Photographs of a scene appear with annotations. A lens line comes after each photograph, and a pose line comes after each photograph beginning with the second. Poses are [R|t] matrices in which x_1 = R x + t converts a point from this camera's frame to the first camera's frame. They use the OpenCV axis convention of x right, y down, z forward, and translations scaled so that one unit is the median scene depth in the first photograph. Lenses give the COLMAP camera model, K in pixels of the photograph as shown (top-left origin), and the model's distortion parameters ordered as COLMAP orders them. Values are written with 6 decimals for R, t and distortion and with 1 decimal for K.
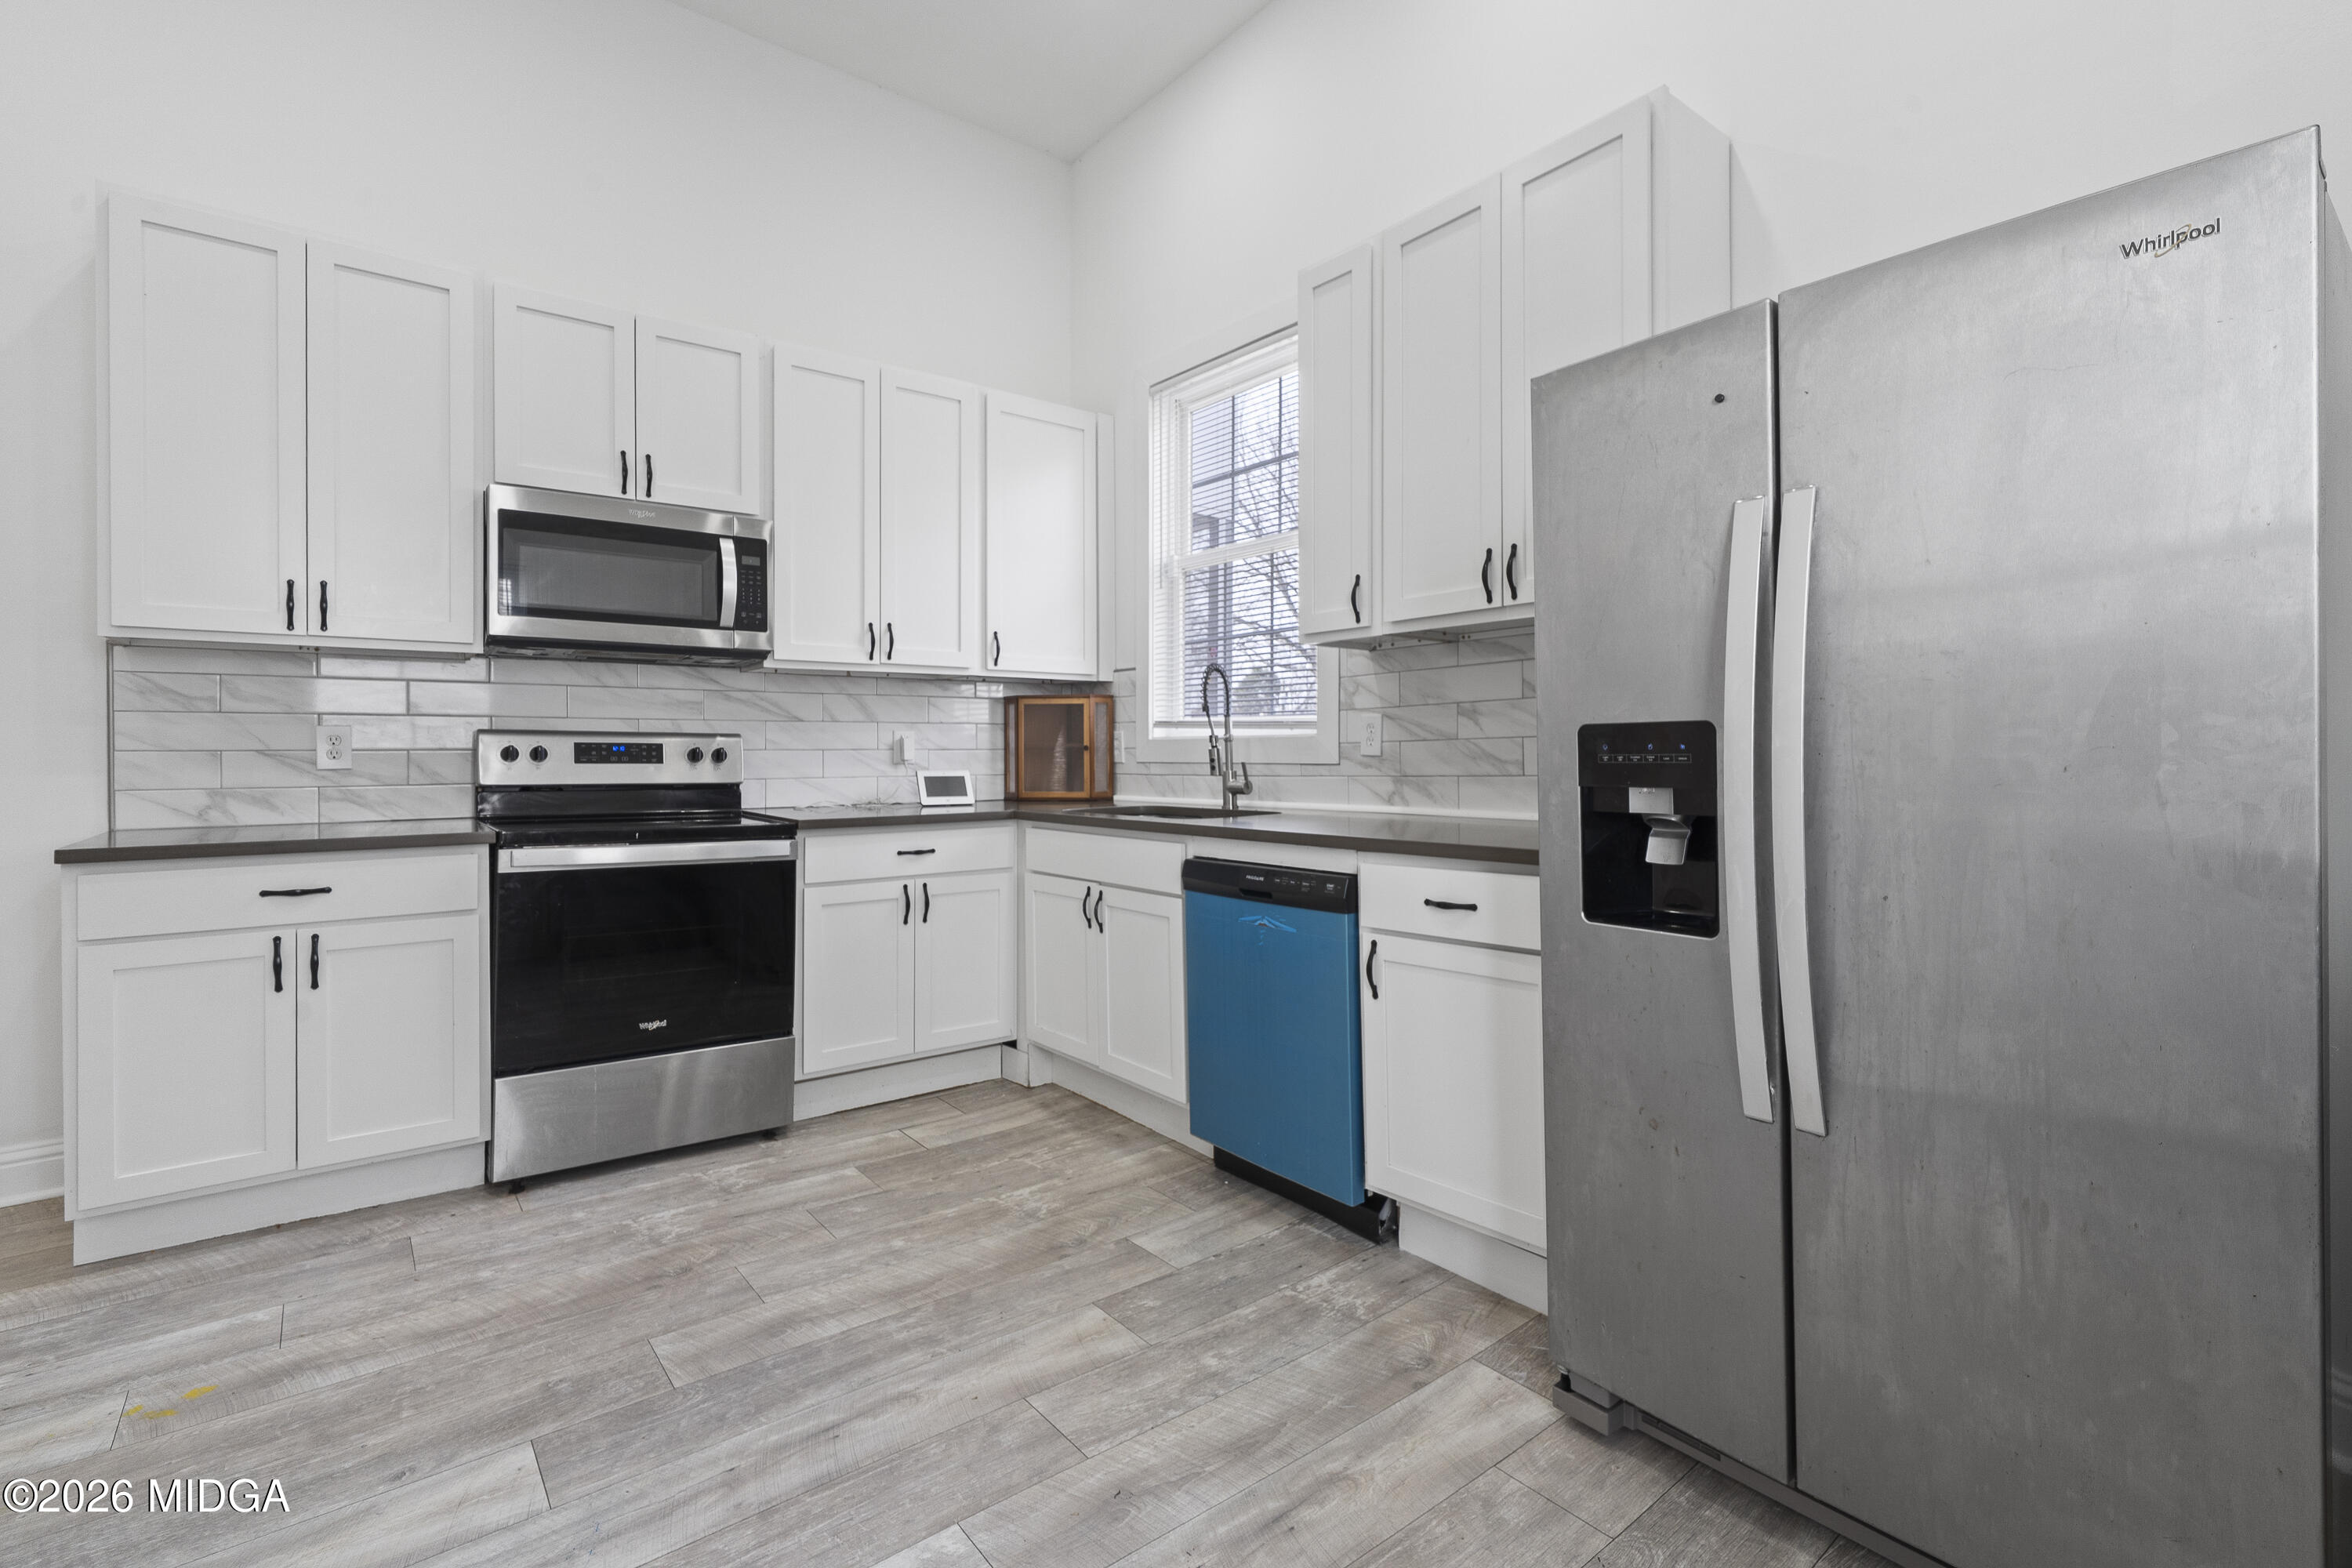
lens RADIAL K [[1054.1, 0, 1189.3], [0, 1054.1, 752.8], [0, 0, 1]] dist [0.002843, 0.000196]
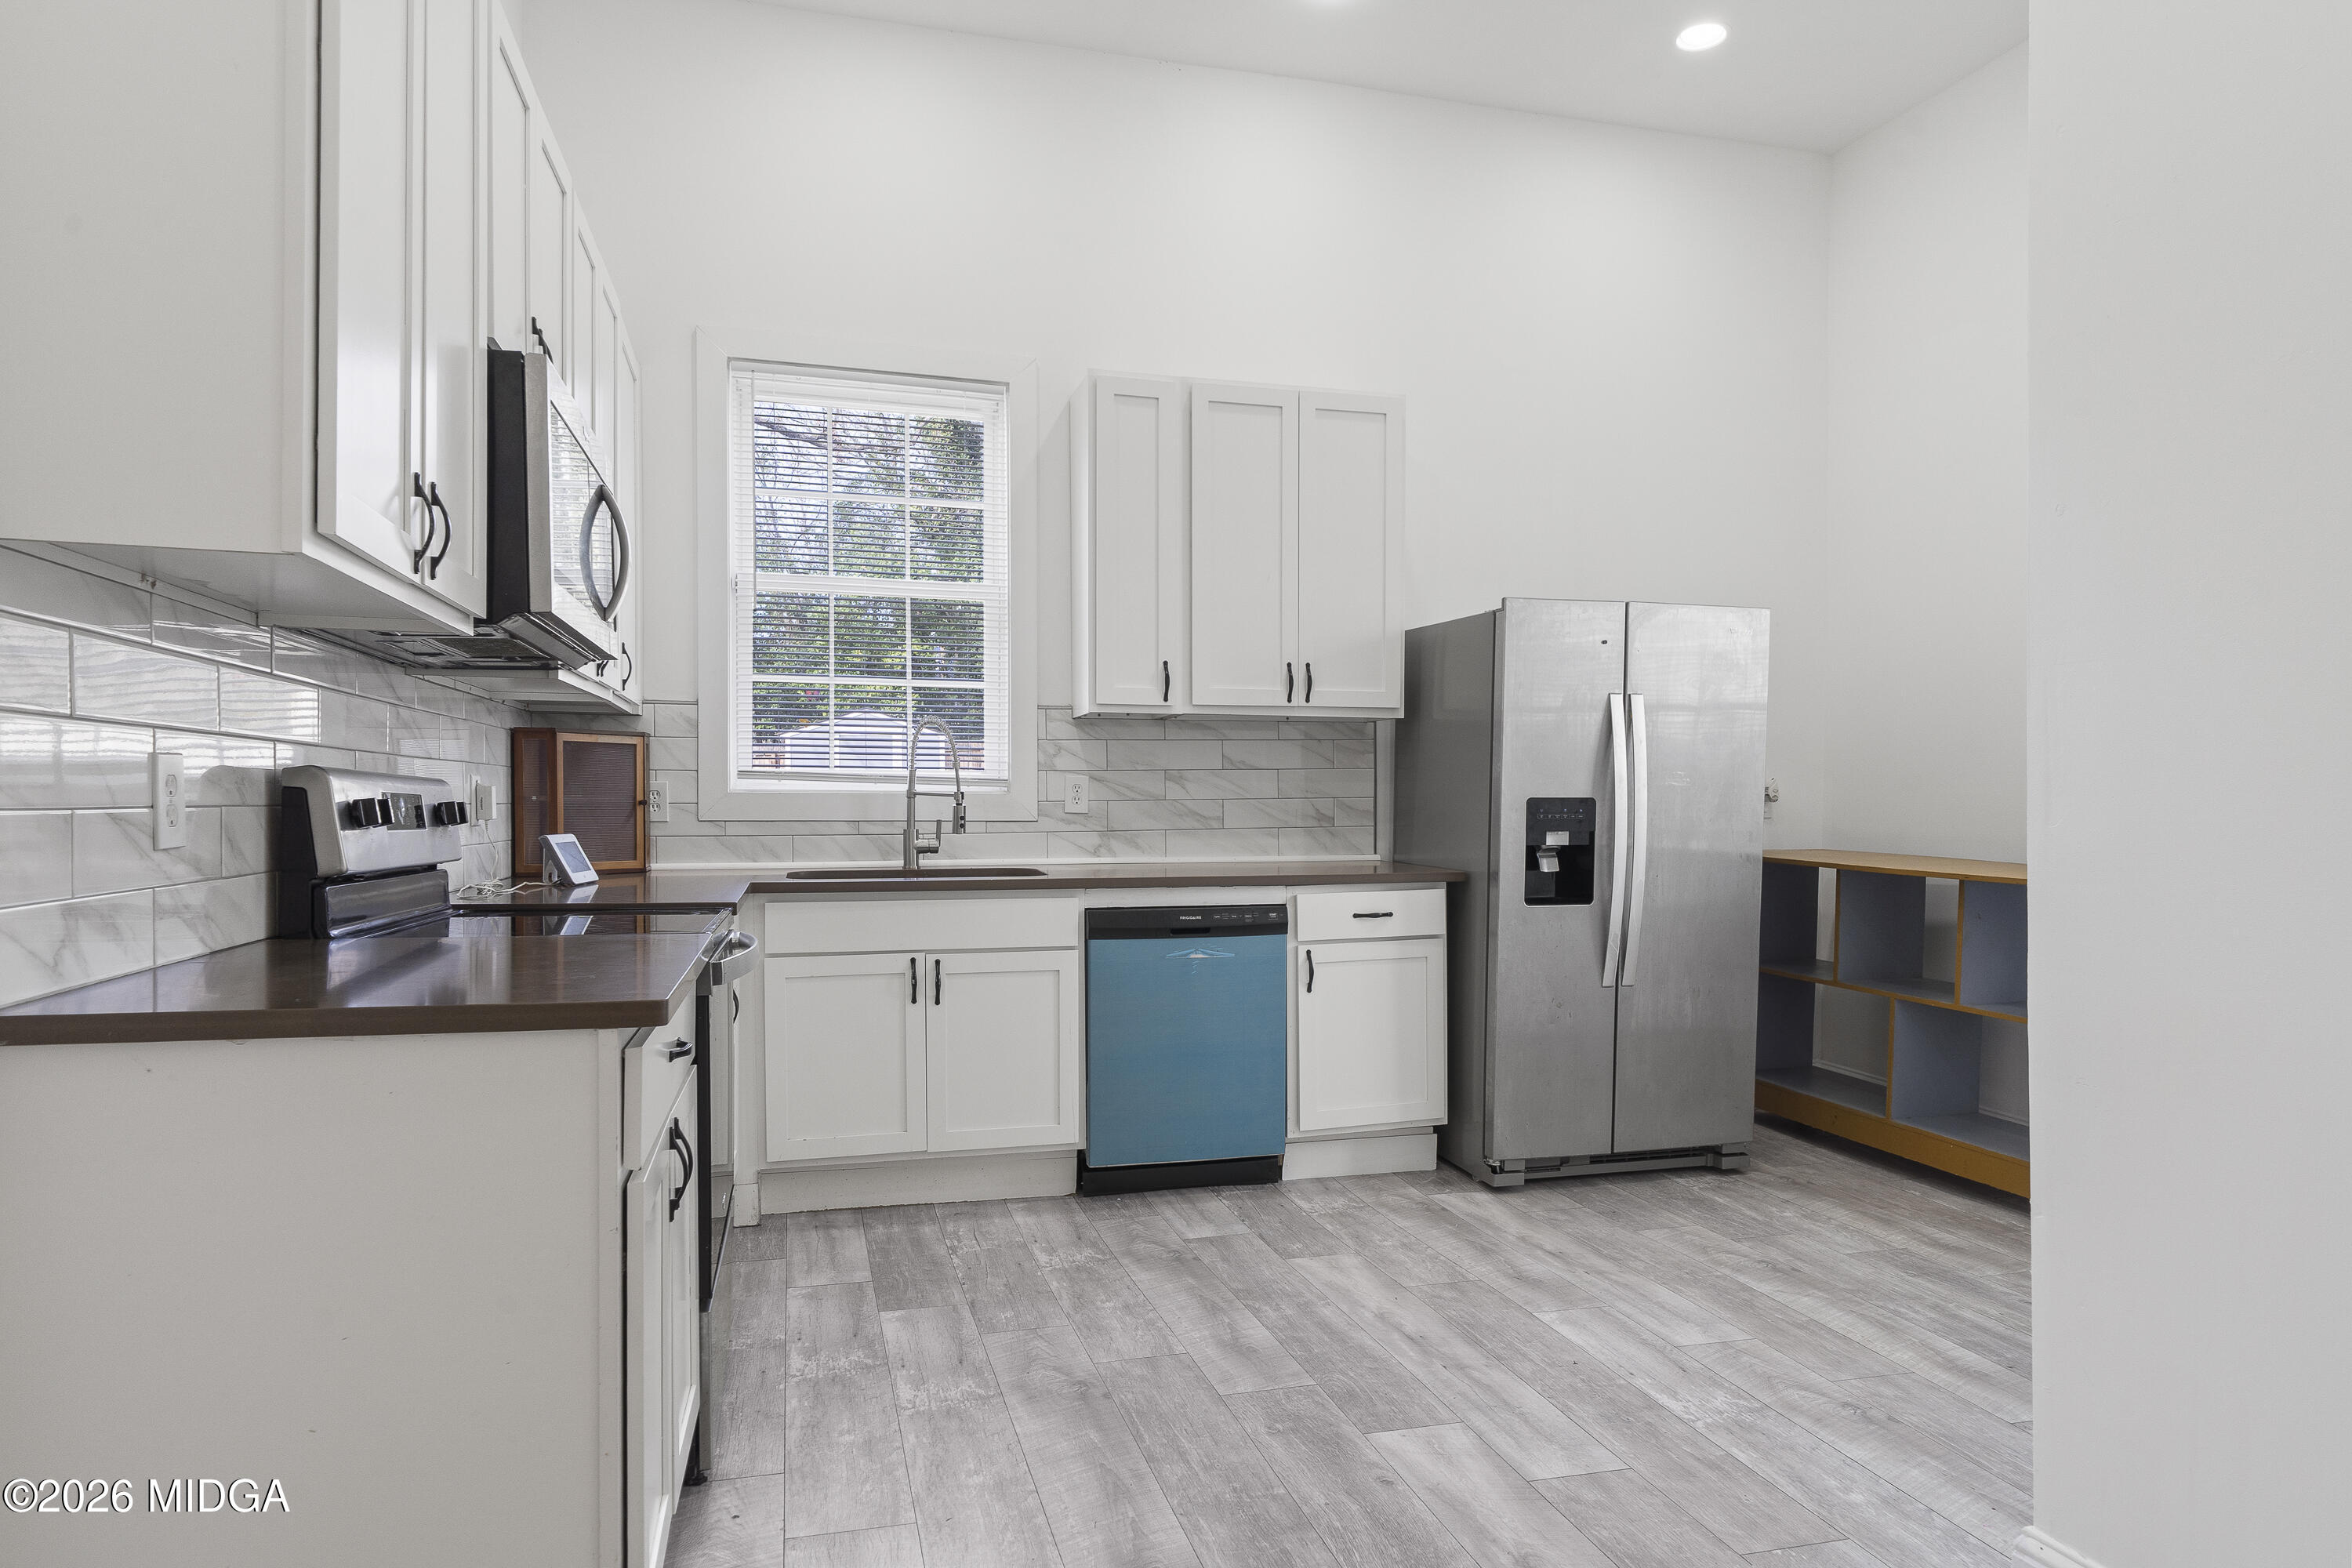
lens RADIAL K [[1356.5, 0, 1157.3], [0, 1356.5, 827.4], [0, 0, 1]] dist [0.004735, 0.000240]
pose [[0.408333, -0.012013, 0.912754, -1.287706], [-0.005358, 0.999865, 0.015557, -0.005618], [-0.912817, -0.011243, 0.408214, 0.398367]]
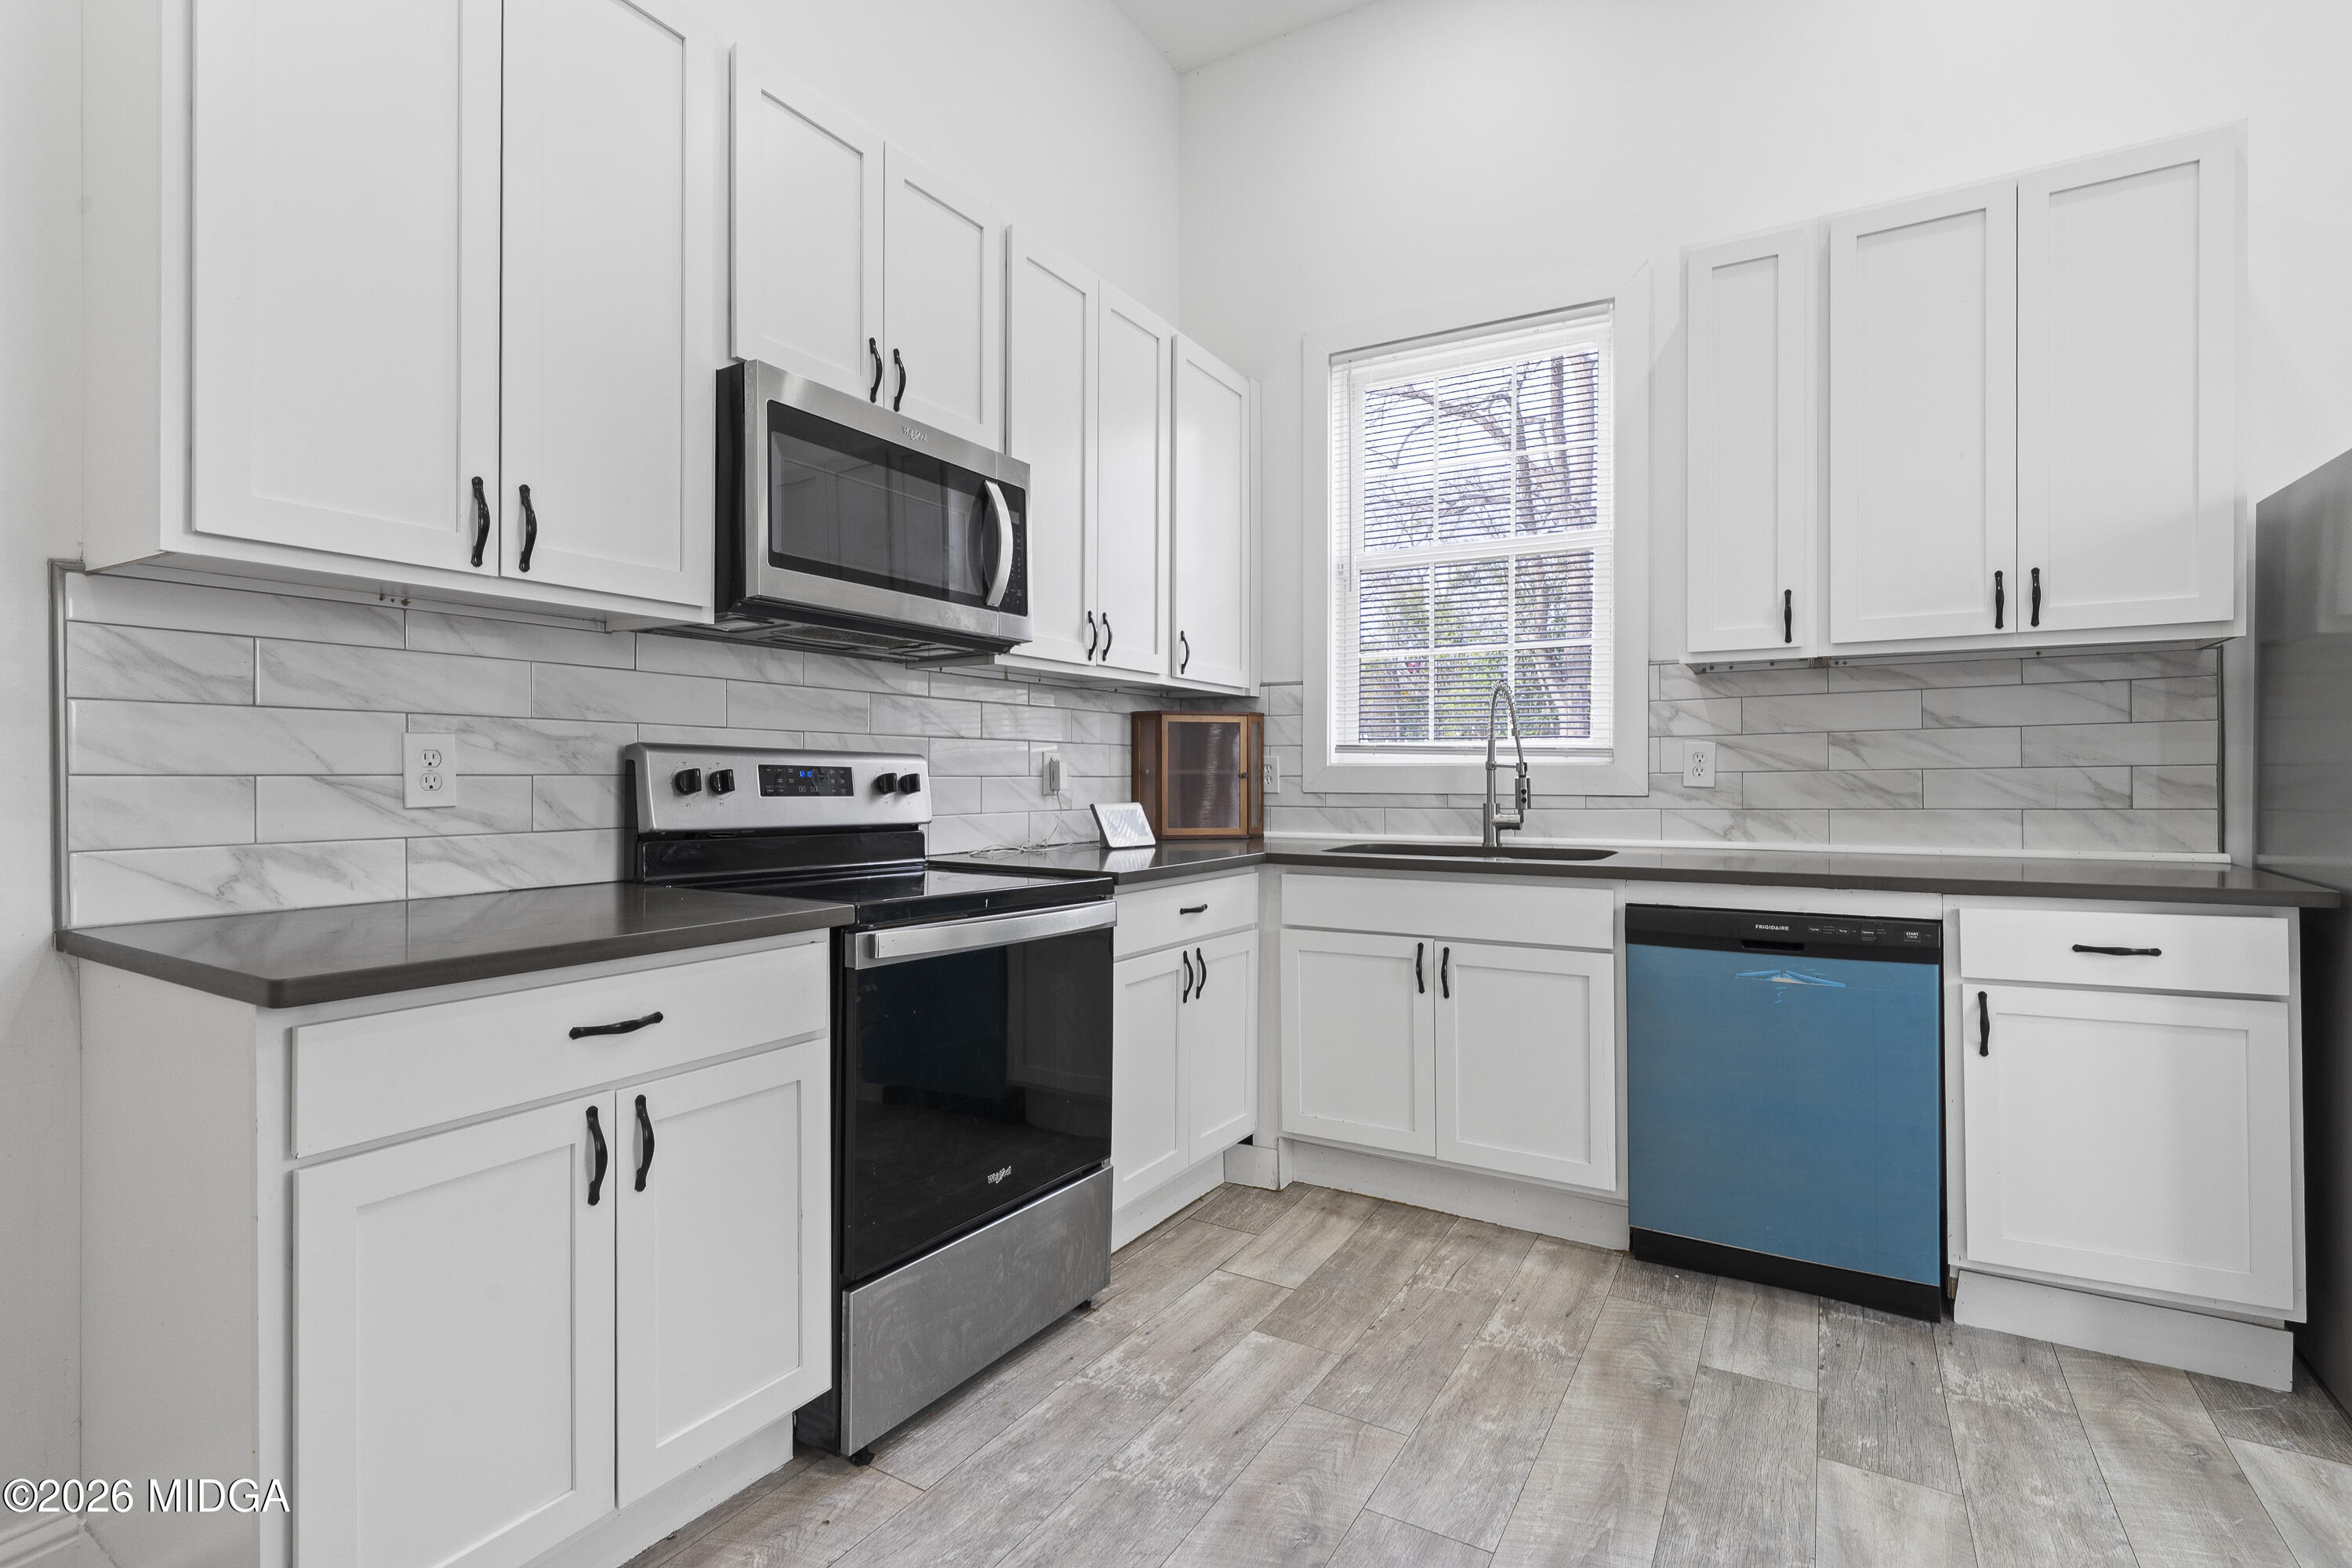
lens RADIAL K [[1101.0, 0, 1180.8], [0, 1101.0, 781.2], [0, 0, 1]] dist [0.001758, 0.000227]
pose [[0.936082, 0.003754, 0.351762, -0.694428], [-0.004961, 0.999984, 0.002530, -0.002985], [-0.351747, -0.004113, 0.936086, 0.301911]]
